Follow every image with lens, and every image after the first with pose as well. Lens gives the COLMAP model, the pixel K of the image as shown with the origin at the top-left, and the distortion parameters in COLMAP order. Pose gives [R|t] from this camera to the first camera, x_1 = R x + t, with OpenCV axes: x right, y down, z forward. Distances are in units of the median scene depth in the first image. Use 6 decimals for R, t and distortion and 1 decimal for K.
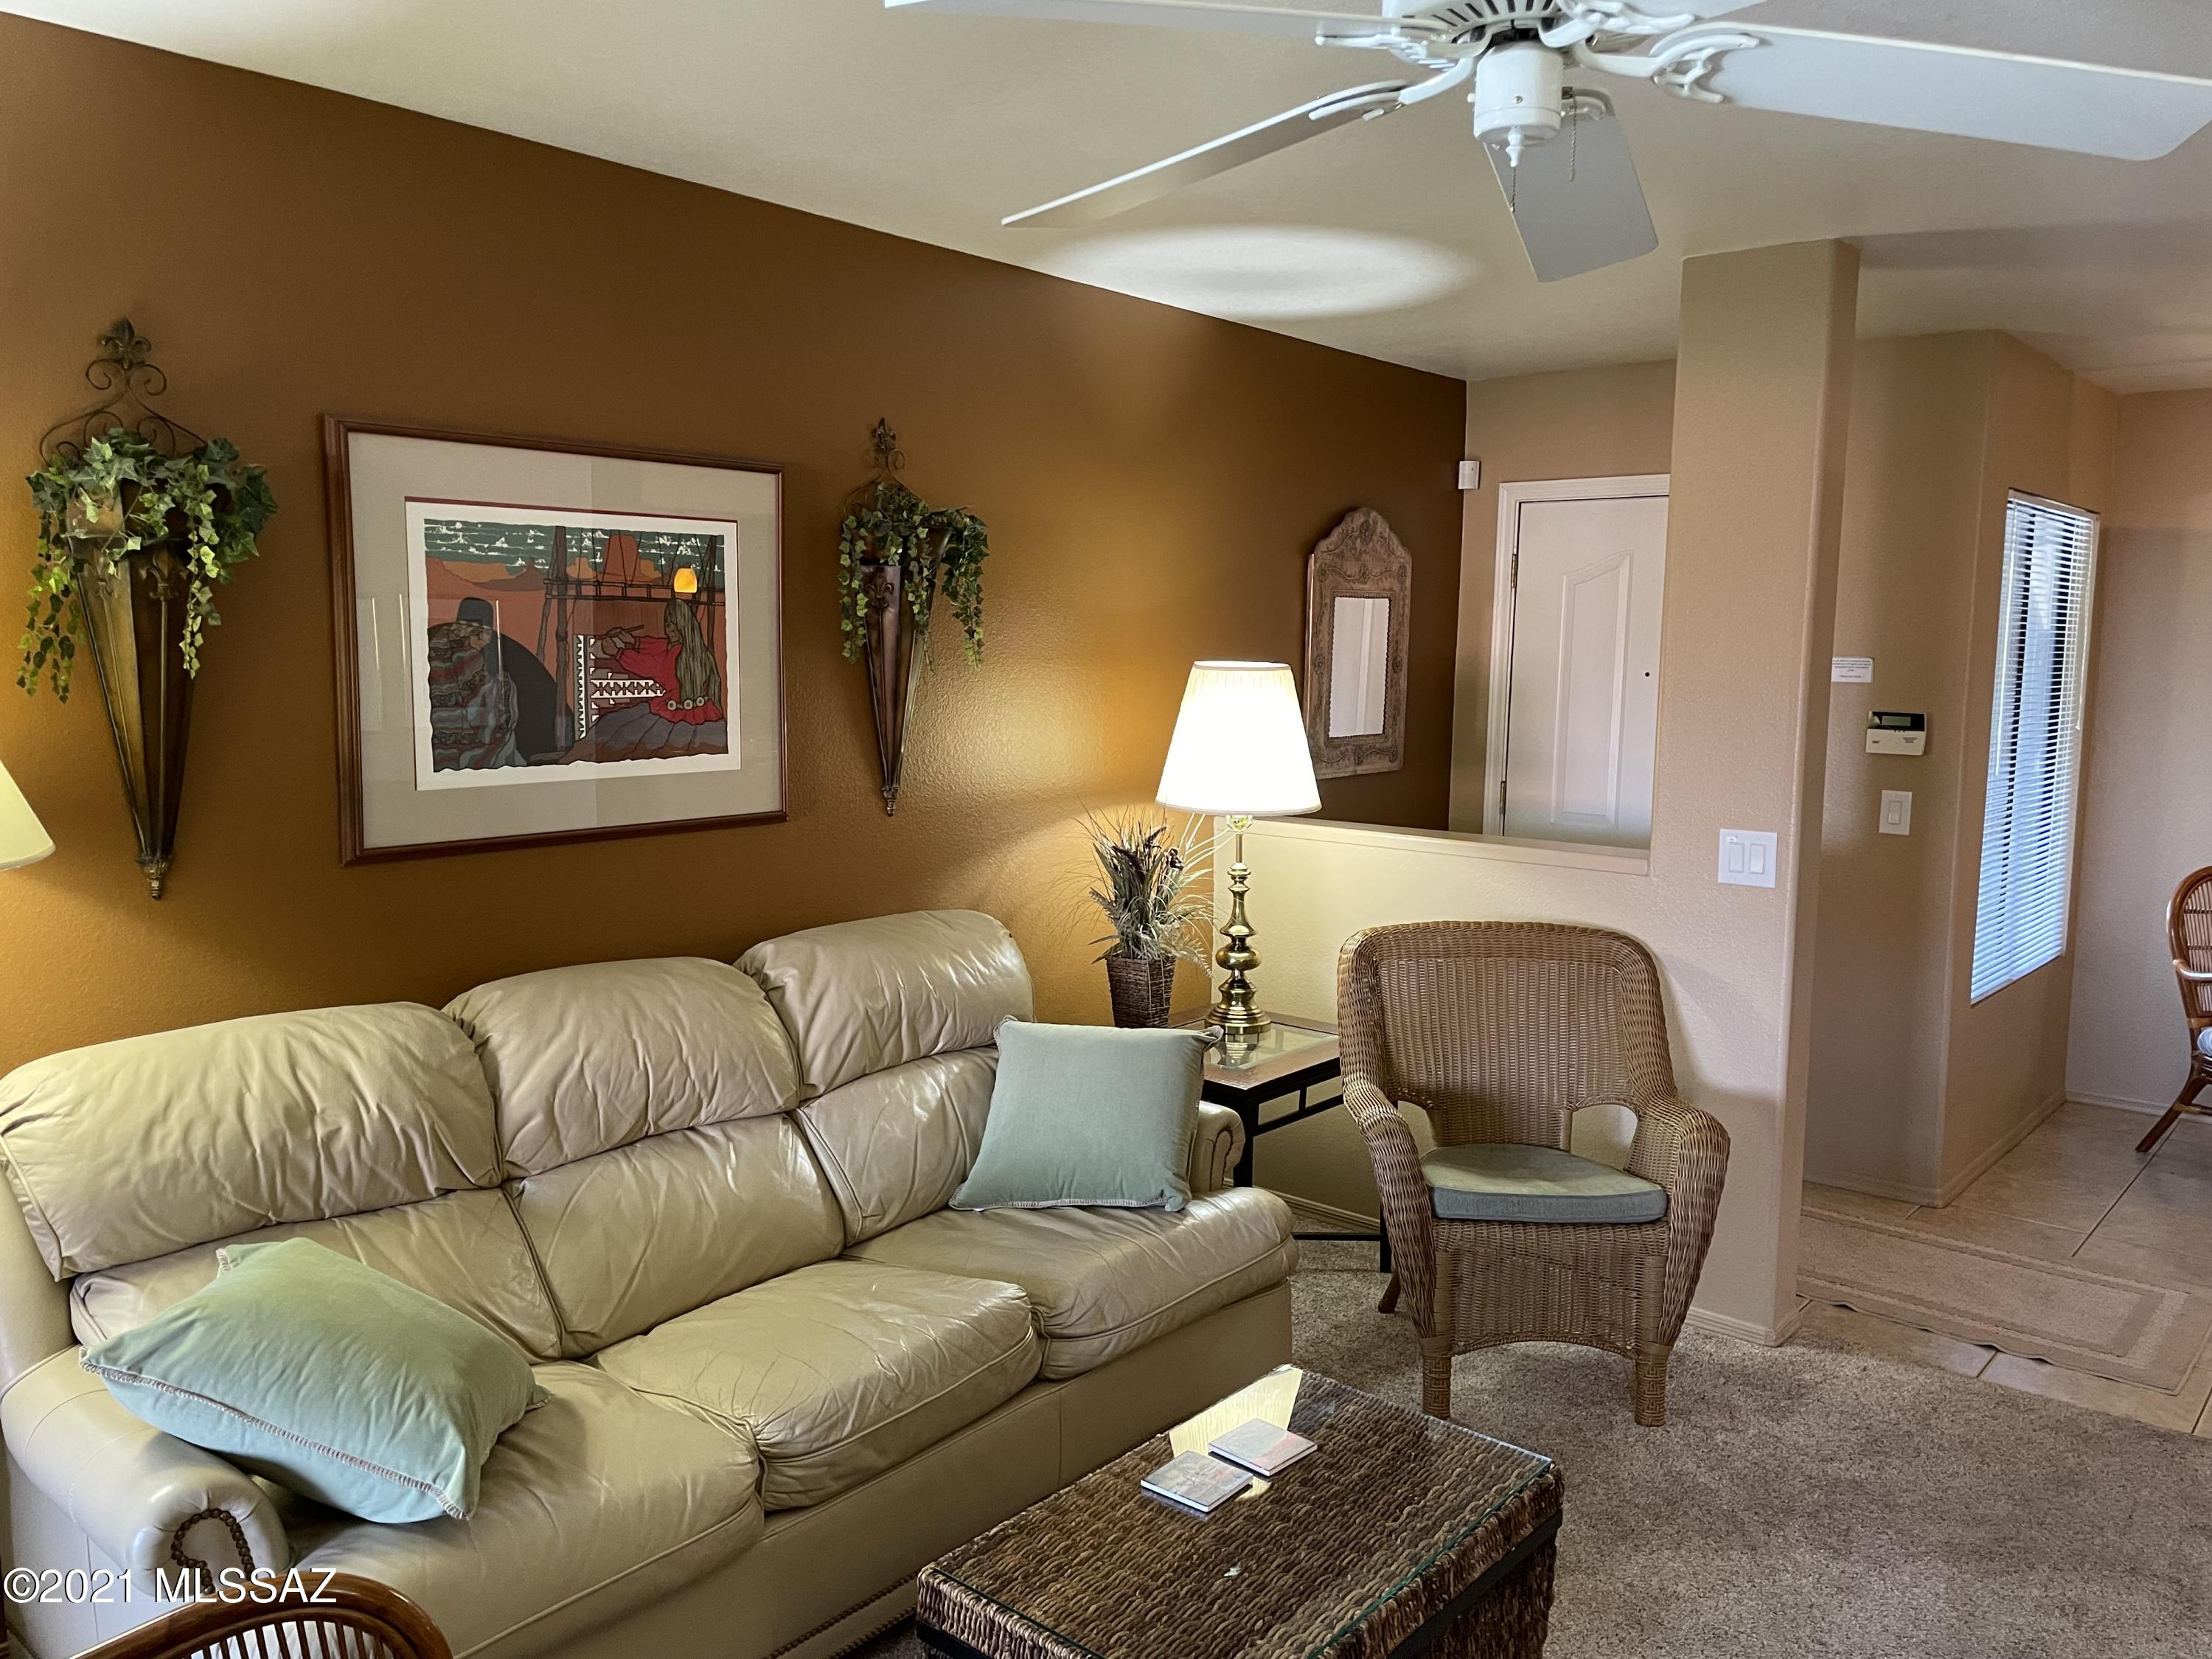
lens RADIAL K [[1663.1, 0, 1118.7], [0, 1663.1, 822.9], [0, 0, 1]] dist [0.103451, -0.130078]
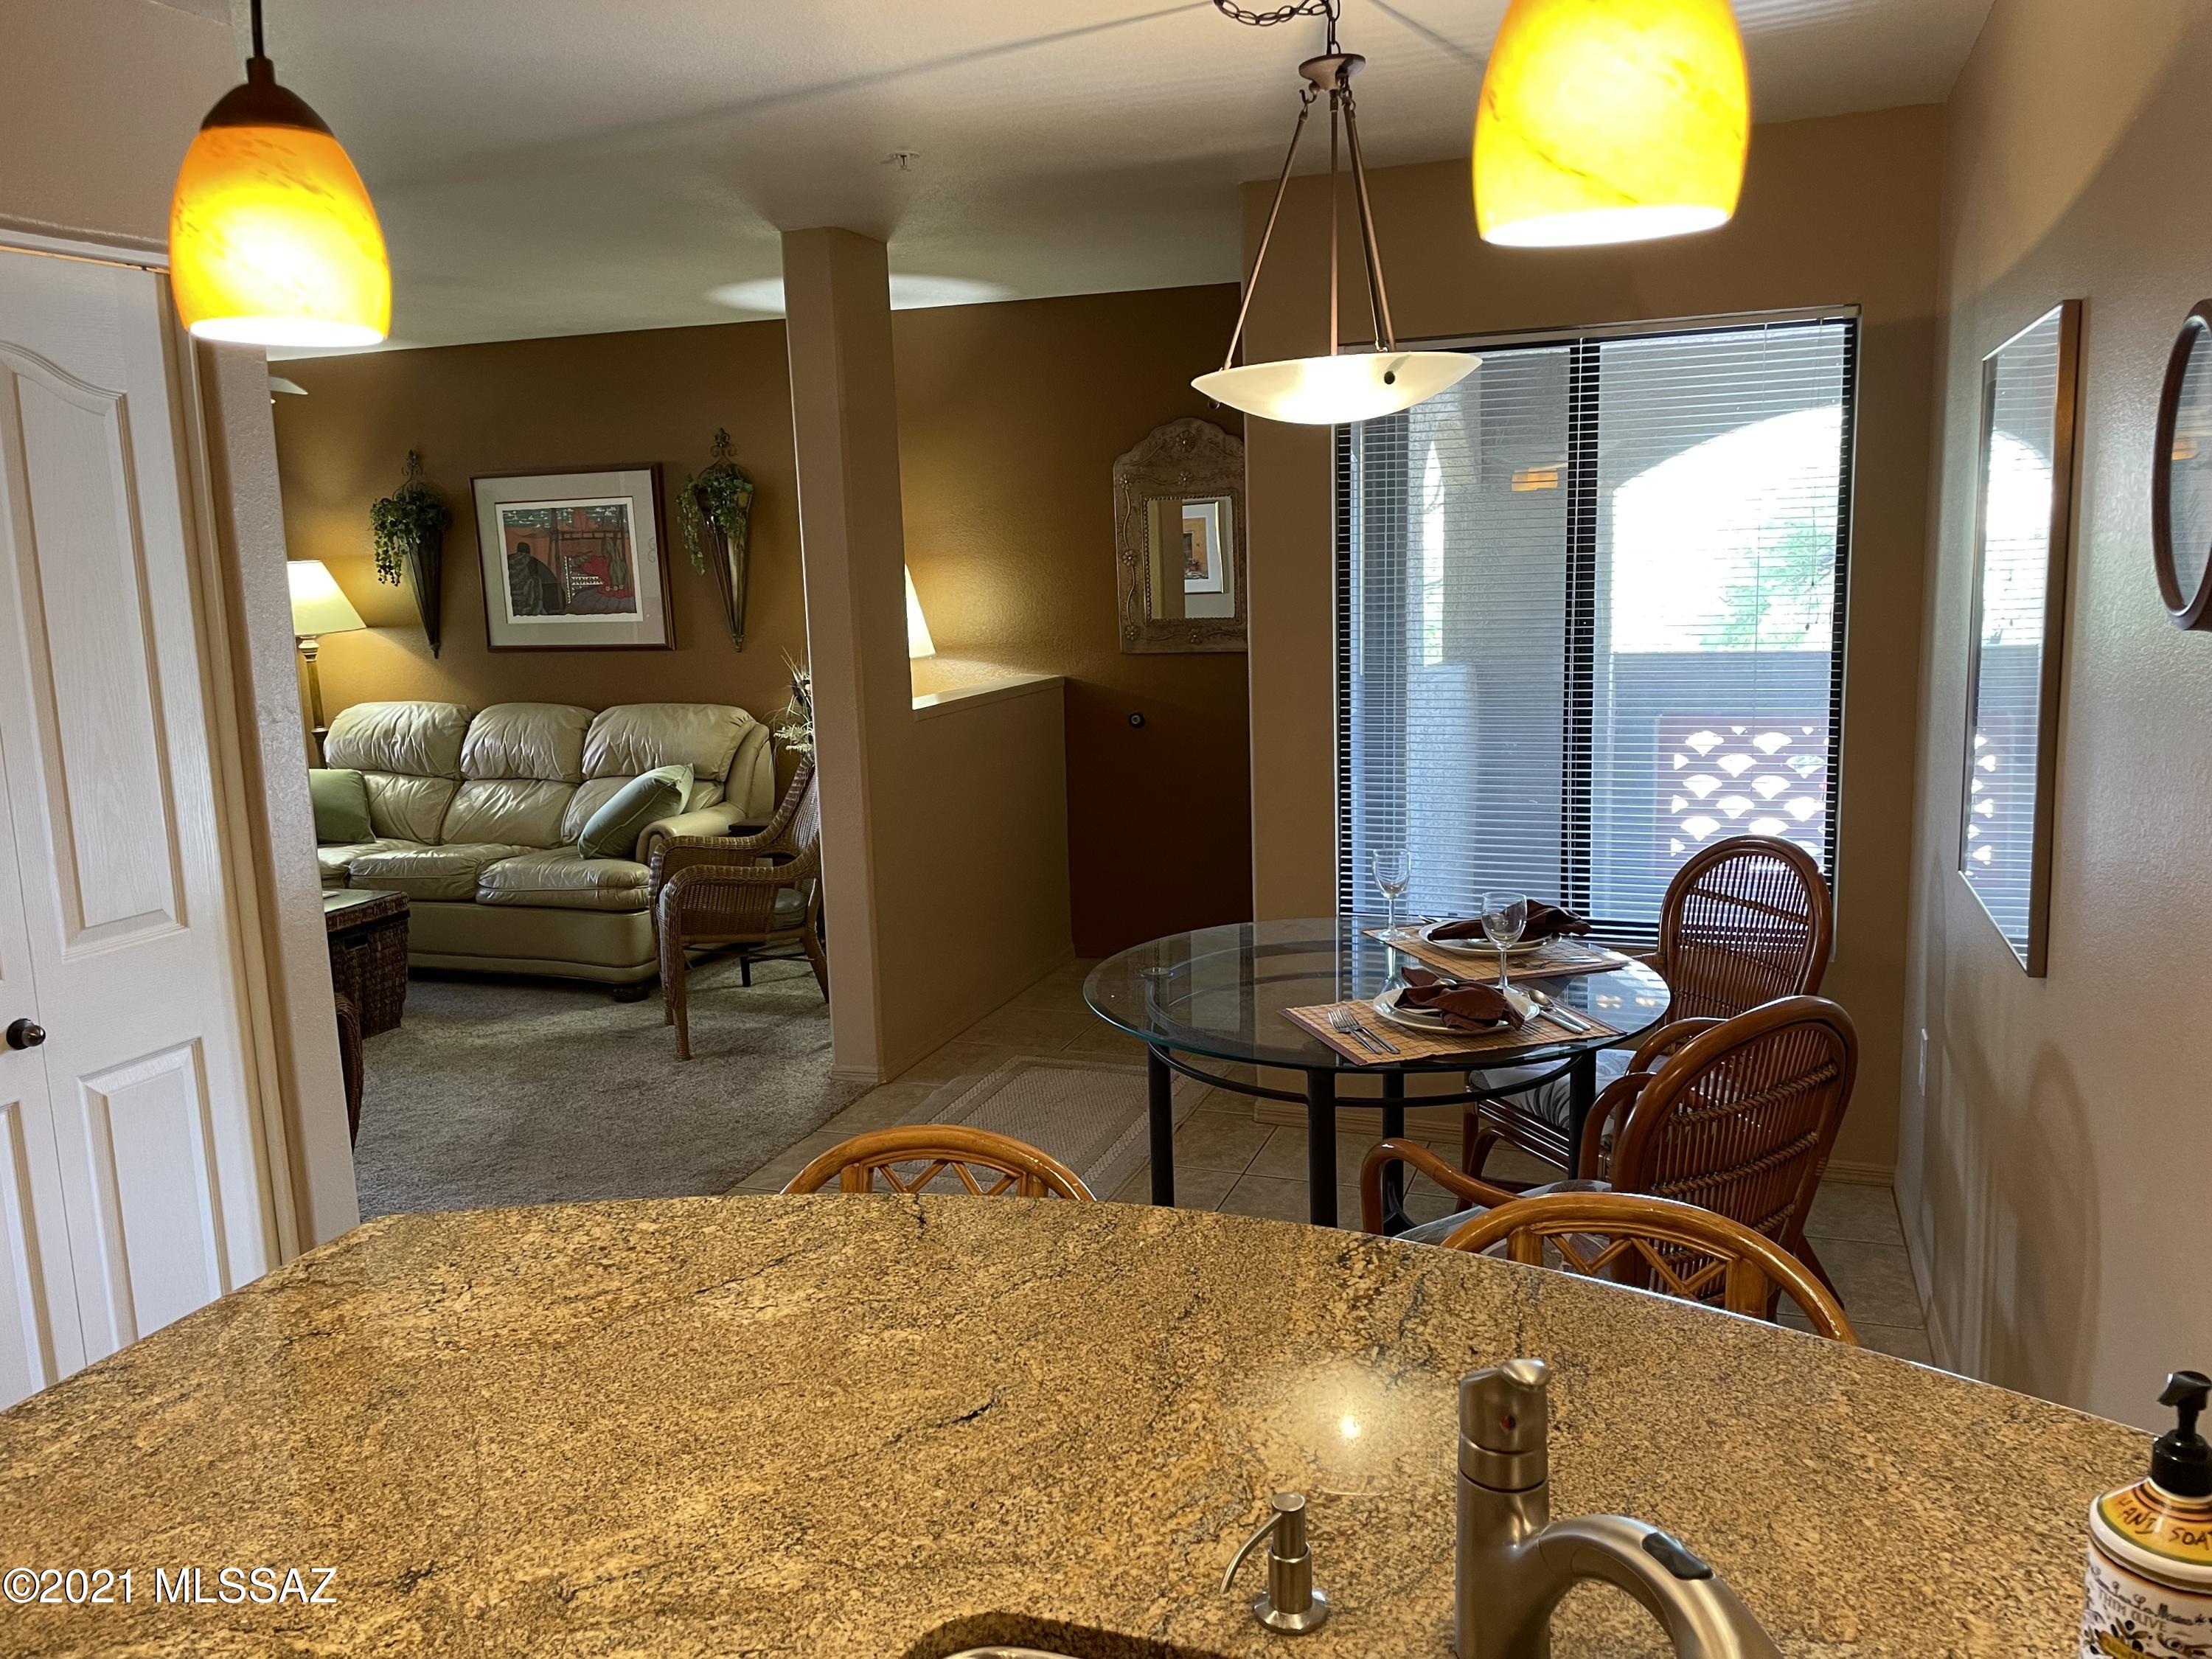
lens RADIAL K [[1694.2, 0, 1100.7], [0, 1694.2, 856.5], [0, 0, 1]] dist [0.094967, -0.129087]
pose [[0.340817, 0.142645, -0.929245, 1.912844], [-0.070337, 0.989521, 0.126100, -0.050215], [0.937495, 0.022383, 0.347279, 0.818126]]
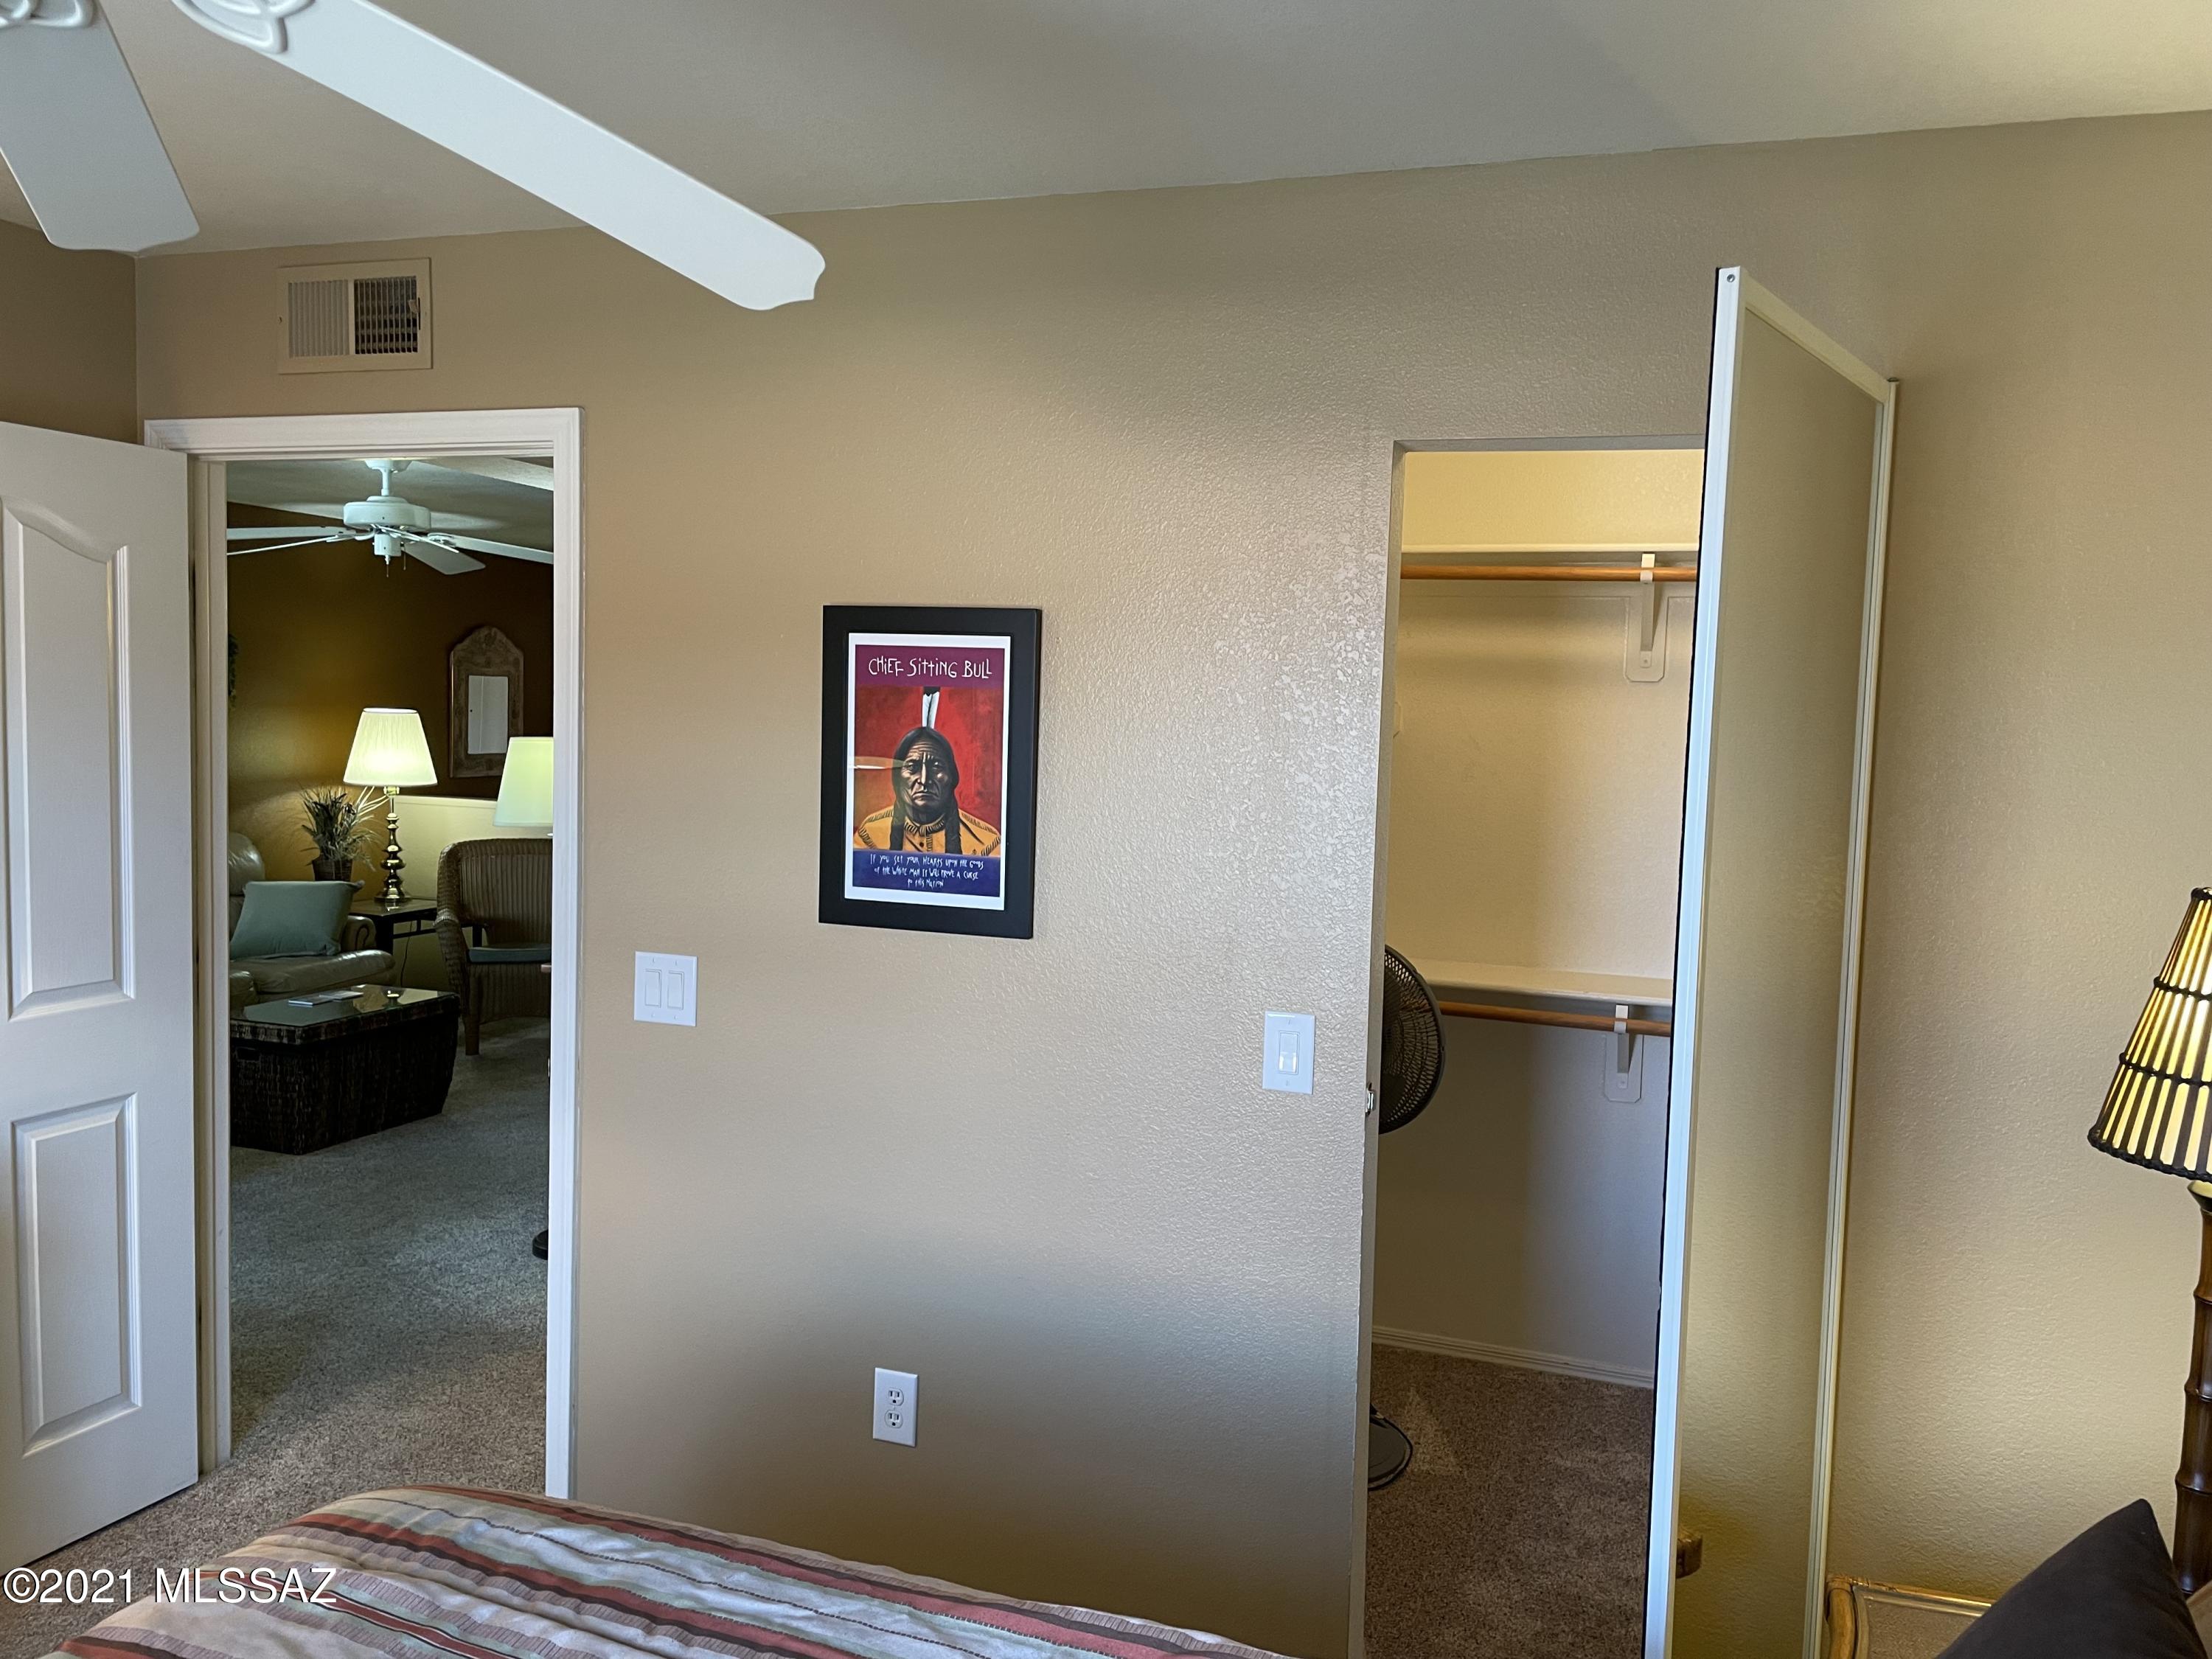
lens RADIAL K [[1667.4, 0, 1115.1], [0, 1667.4, 838.3], [0, 0, 1]] dist [0.098744, -0.127763]
pose [[0.934663, -0.012241, 0.355324, 0.196074], [0.022040, 0.999480, -0.023544, 0.144478], [-0.354851, 0.029837, 0.934447, -1.386100]]
